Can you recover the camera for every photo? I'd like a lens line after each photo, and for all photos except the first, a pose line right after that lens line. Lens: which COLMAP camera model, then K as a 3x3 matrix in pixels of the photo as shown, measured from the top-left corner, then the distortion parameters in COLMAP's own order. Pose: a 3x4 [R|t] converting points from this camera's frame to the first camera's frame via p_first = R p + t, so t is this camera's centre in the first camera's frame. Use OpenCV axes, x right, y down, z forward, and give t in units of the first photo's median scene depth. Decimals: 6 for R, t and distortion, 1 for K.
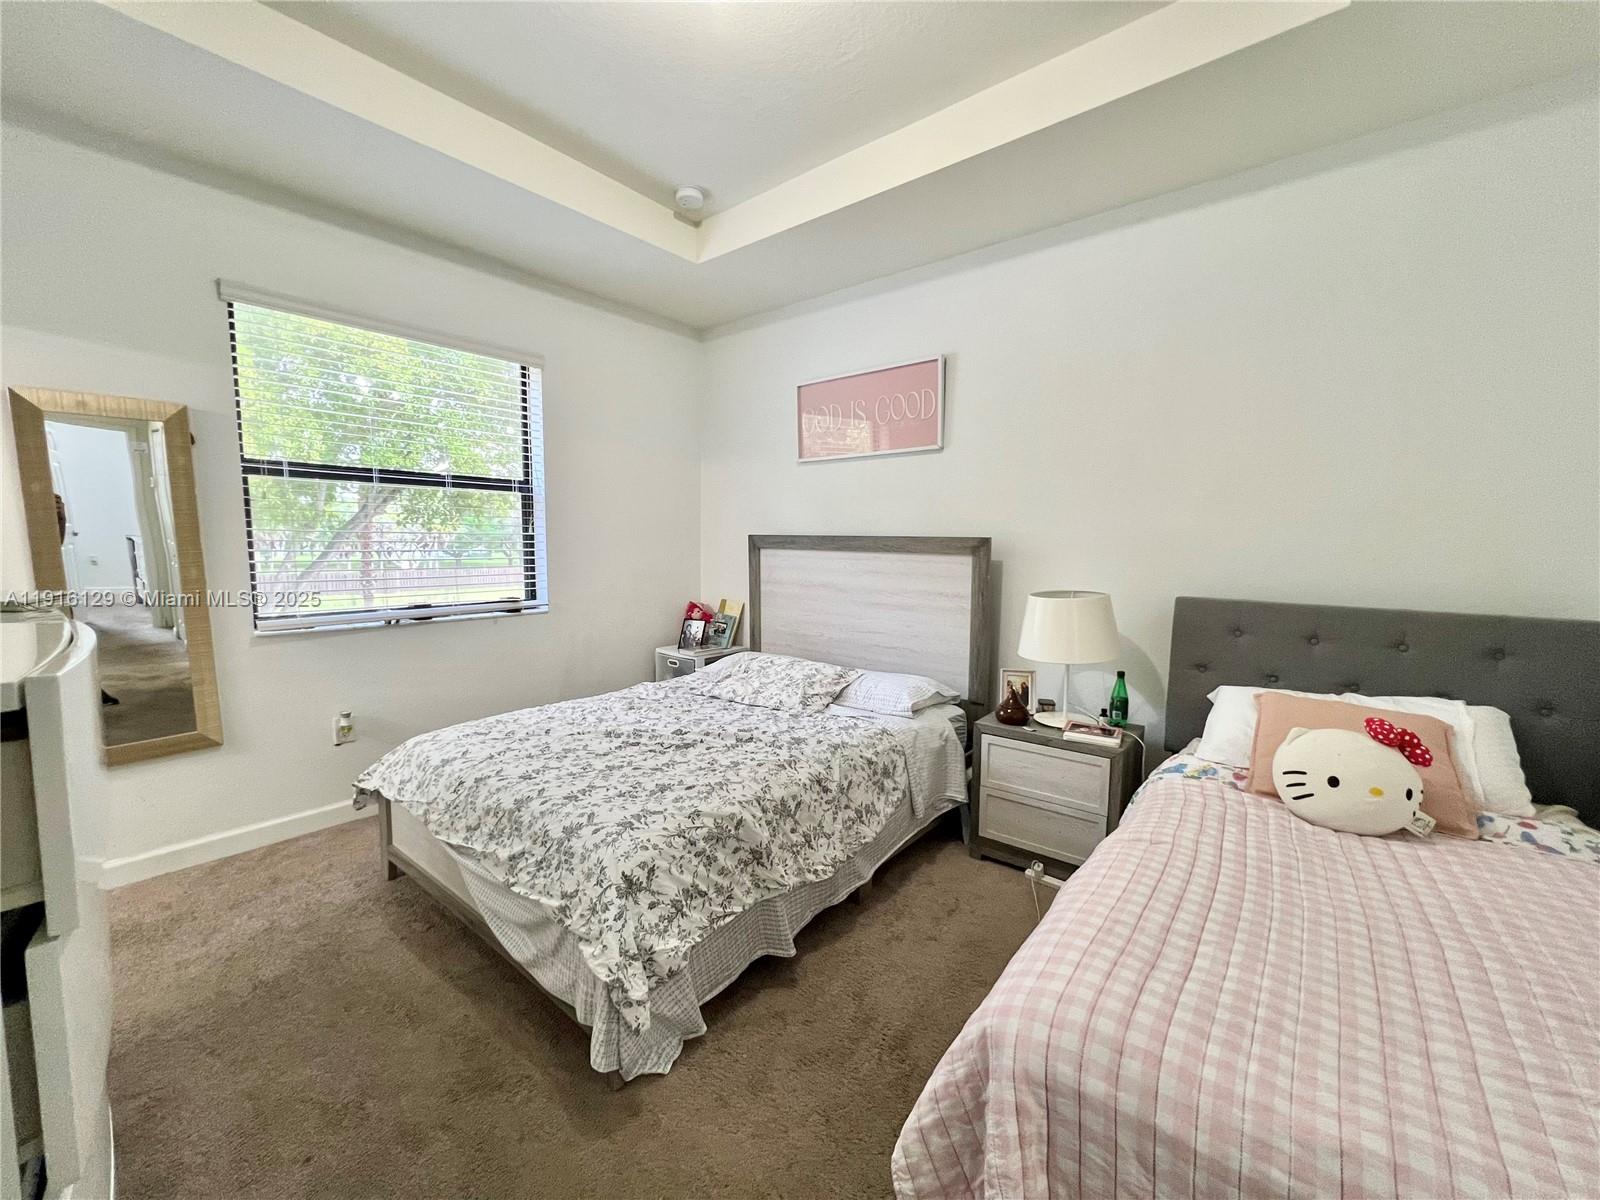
lens RADIAL K [[642.6, 0, 794.7], [0, 642.6, 597.7], [0, 0, 1]] dist [-0.000603, -0.000098]
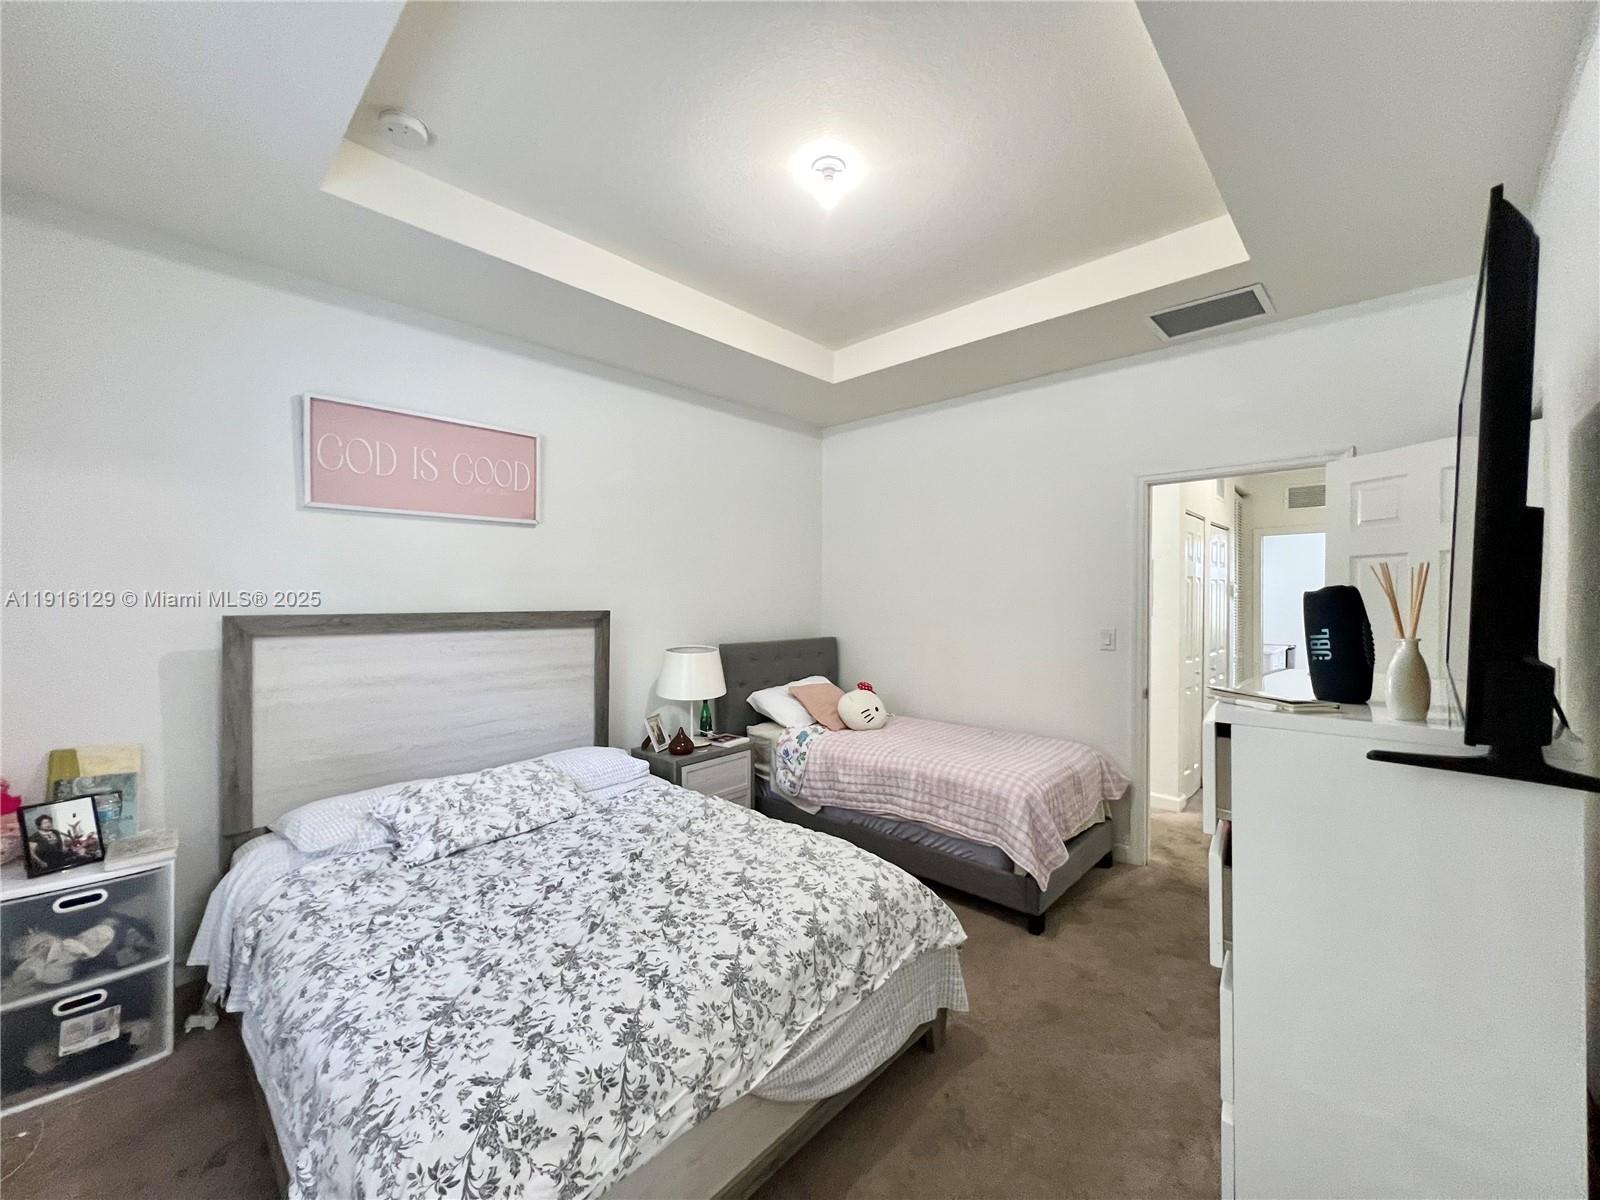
lens RADIAL K [[642.6, 0, 798.8], [0, 642.6, 599.2], [0, 0, 1]] dist [-0.000603, -0.000098]
pose [[0.044196, -0.010092, 0.998972, -0.829405], [0.095761, 0.995387, 0.005819, -0.087682], [-0.994423, 0.095406, 0.044959, 0.599162]]
